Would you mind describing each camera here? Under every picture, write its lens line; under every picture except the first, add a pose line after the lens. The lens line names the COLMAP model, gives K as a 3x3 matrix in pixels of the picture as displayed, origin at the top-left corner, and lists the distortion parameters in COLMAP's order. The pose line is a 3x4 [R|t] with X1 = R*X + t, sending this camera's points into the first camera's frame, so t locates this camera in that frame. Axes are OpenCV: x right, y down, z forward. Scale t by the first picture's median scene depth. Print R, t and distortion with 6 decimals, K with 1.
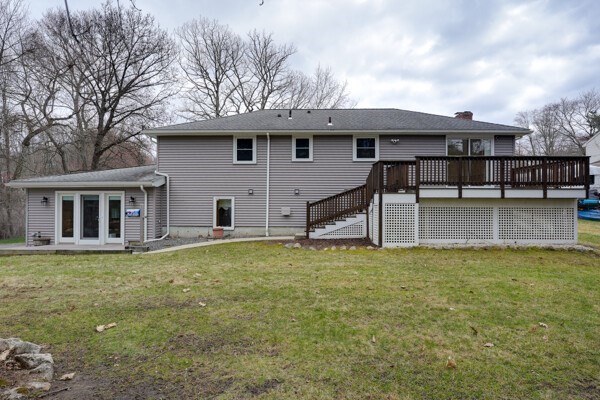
lens RADIAL K [[325.7, 0, 297.5], [0, 325.7, 200.6], [0, 0, 1]] dist [-0.004376, -0.000961]
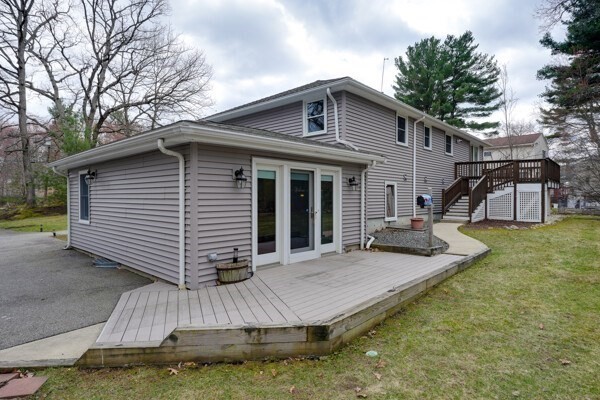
lens RADIAL K [[325.7, 0, 297.5], [0, 325.7, 200.6], [0, 0, 1]] dist [-0.004376, -0.000961]
pose [[0.662790, -0.009521, 0.748745, -1.050956], [-0.008033, 0.999771, 0.019824, 0.022524], [-0.748763, -0.019153, 0.662561, 0.640790]]
